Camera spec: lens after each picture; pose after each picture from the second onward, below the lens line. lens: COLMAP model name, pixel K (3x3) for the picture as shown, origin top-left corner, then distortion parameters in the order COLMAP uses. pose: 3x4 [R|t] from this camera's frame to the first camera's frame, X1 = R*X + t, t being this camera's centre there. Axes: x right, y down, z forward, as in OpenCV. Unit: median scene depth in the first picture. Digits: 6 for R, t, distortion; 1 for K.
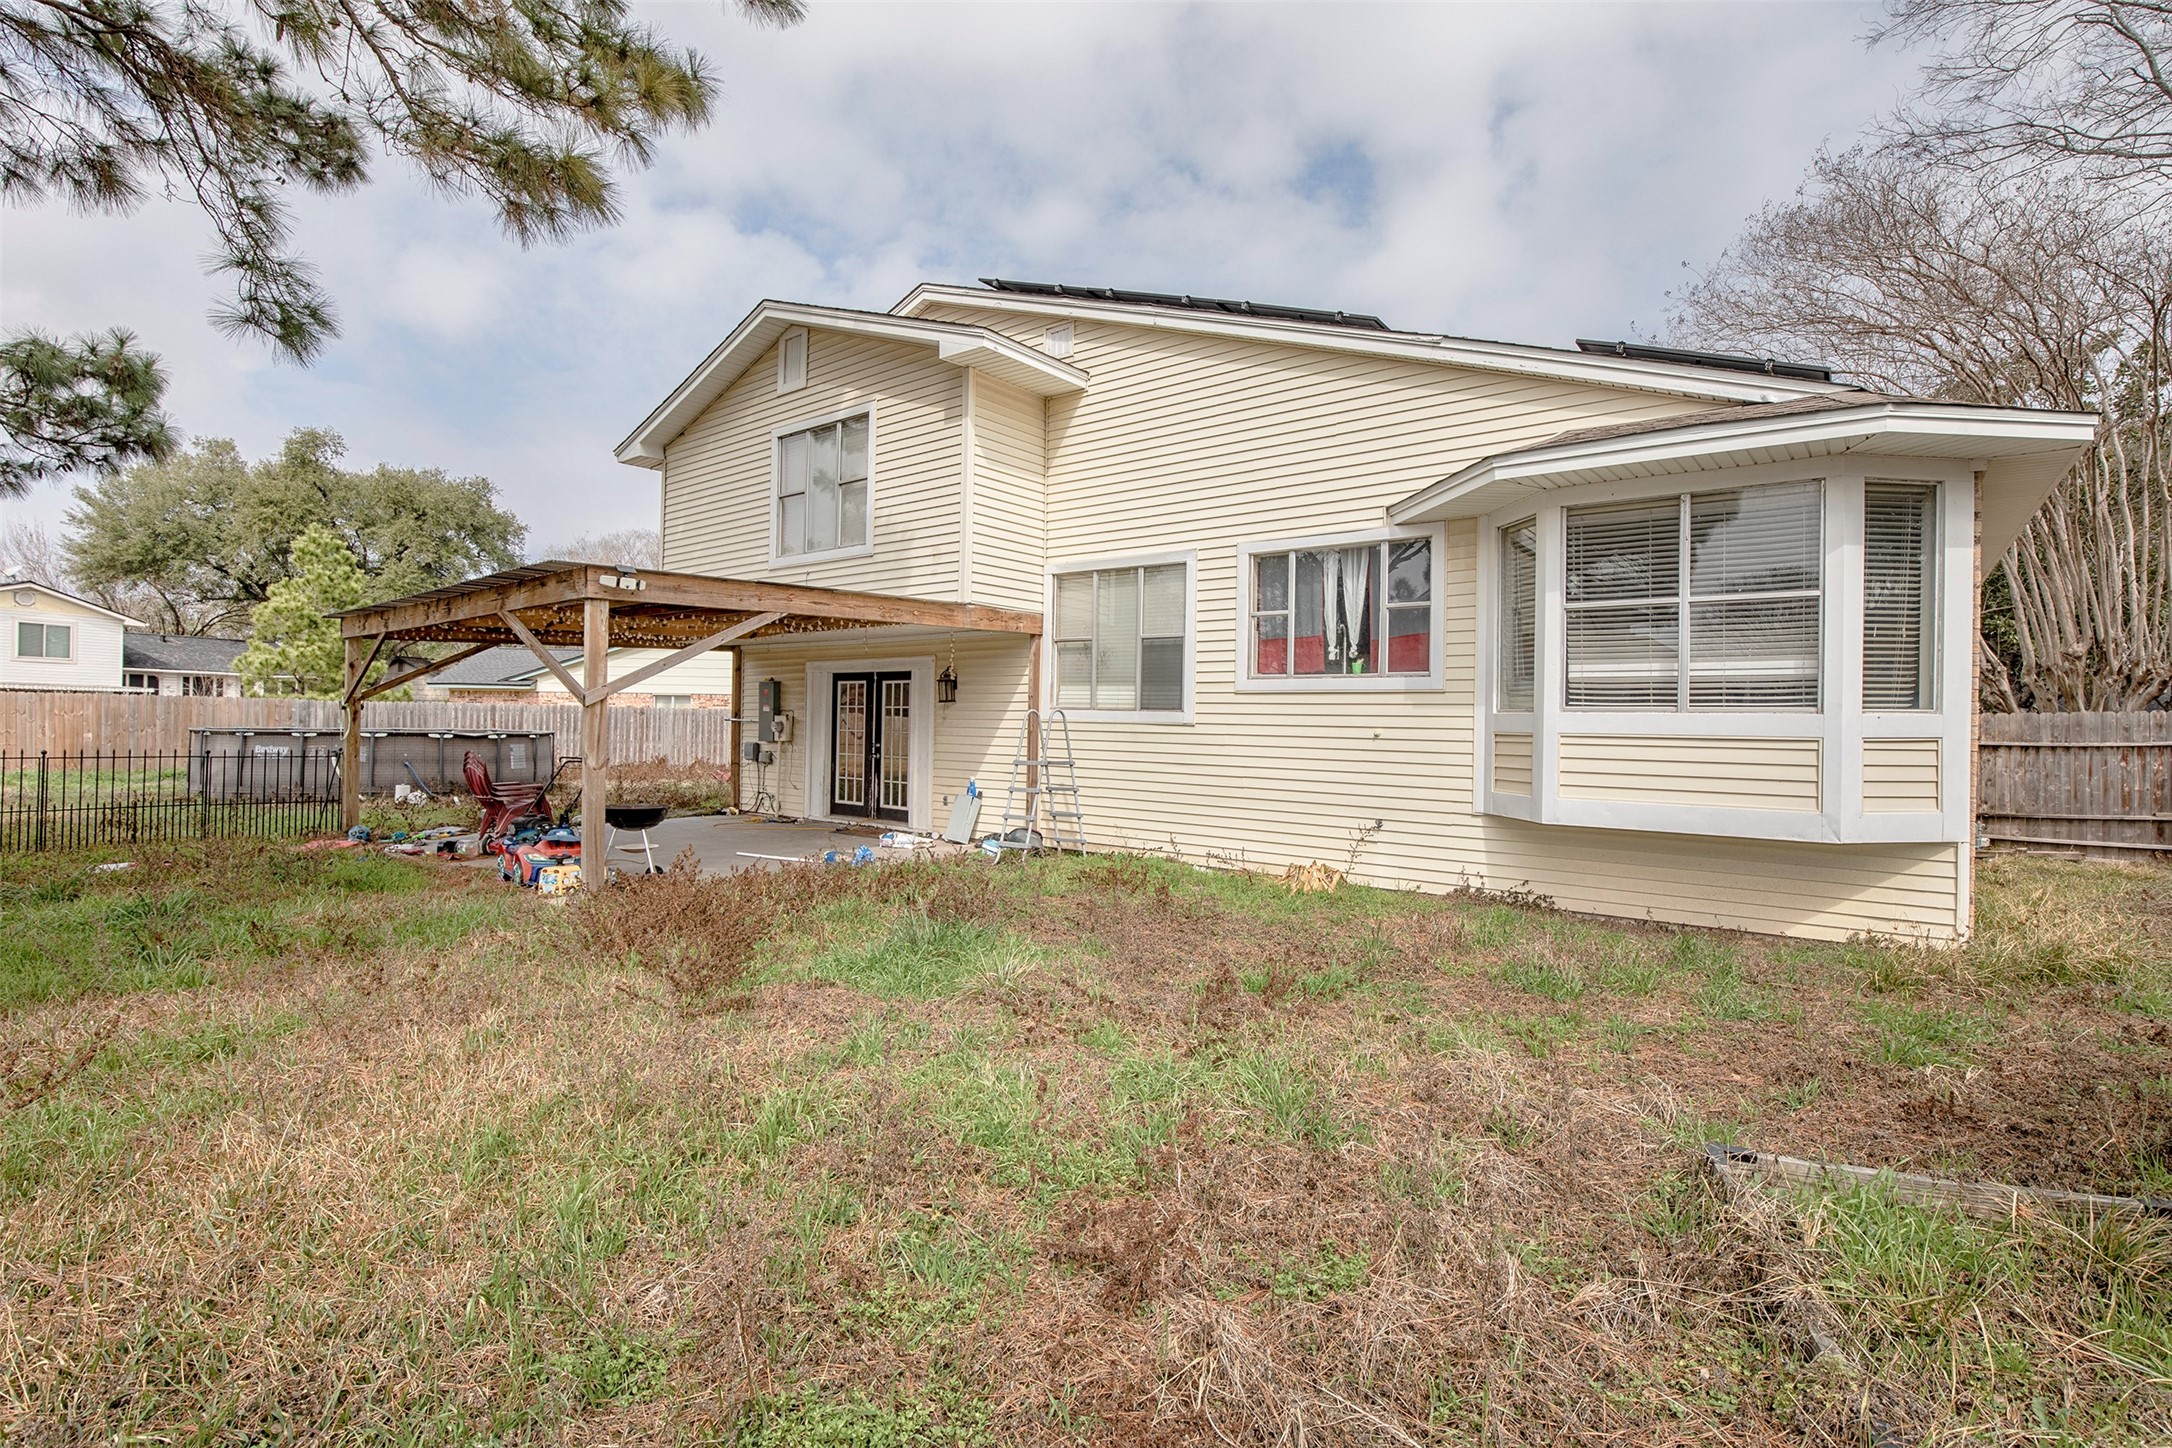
lens RADIAL K [[986.6, 0, 1094.5], [0, 986.6, 725.6], [0, 0, 1]] dist [-0.044348, 0.010165]
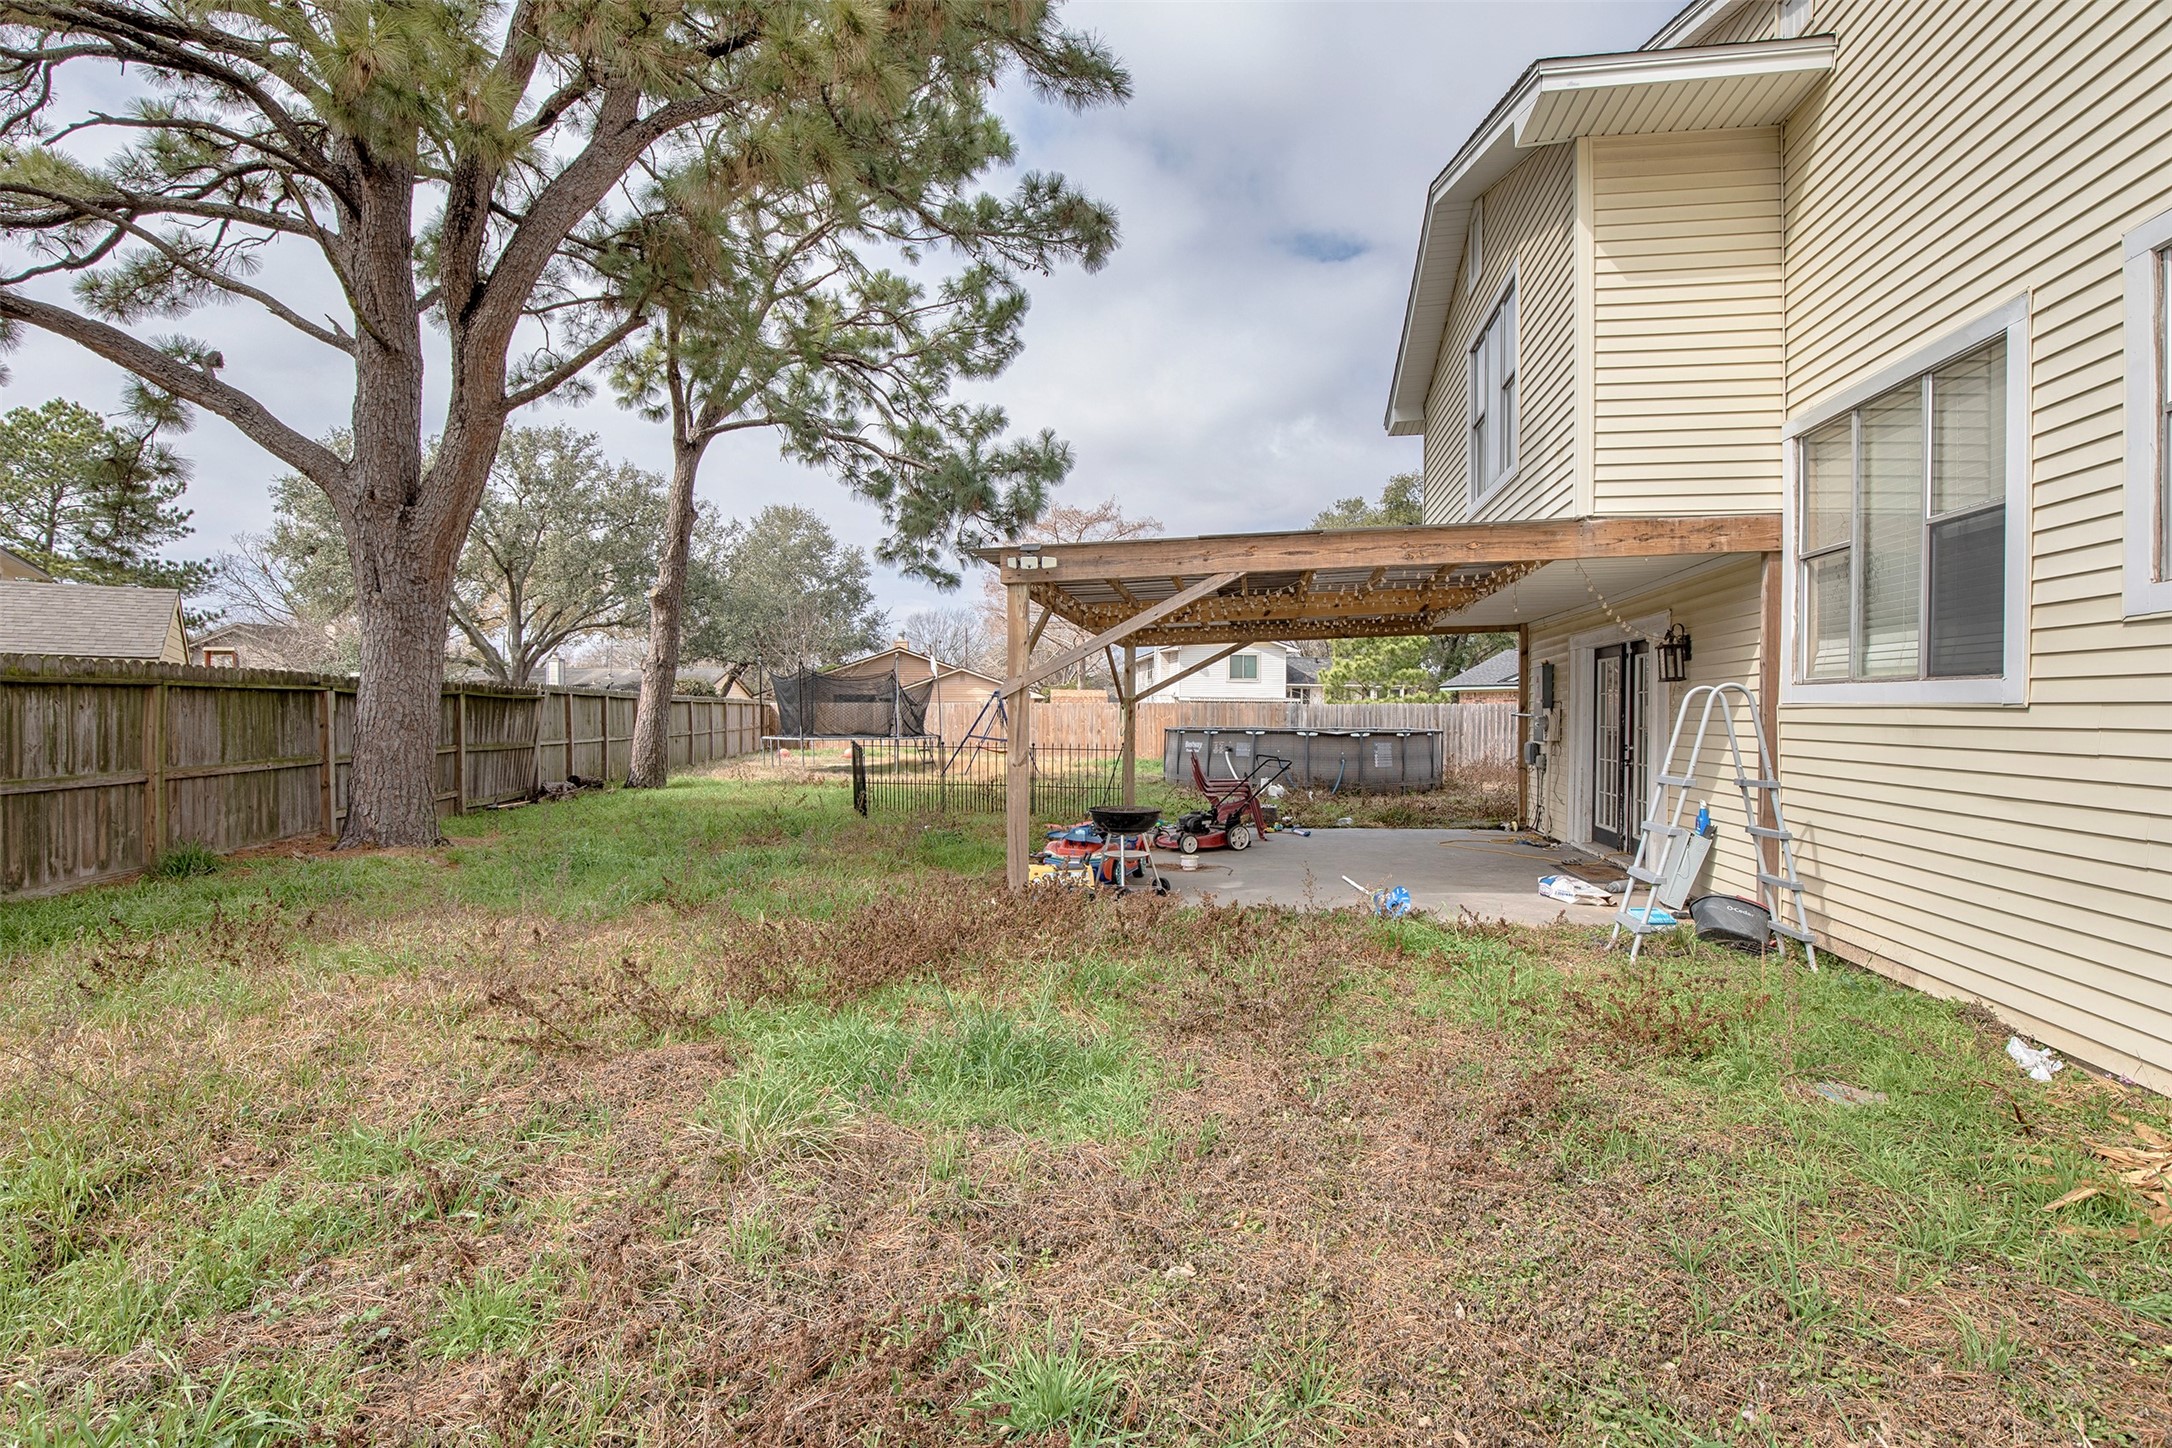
lens RADIAL K [[986.6, 0, 1094.5], [0, 986.6, 725.6], [0, 0, 1]] dist [-0.044348, 0.010165]
pose [[0.477782, -0.004084, -0.878469, 0.243378], [0.002240, 0.999992, -0.003431, 0.006941], [0.878476, -0.000329, 0.477787, 0.411415]]
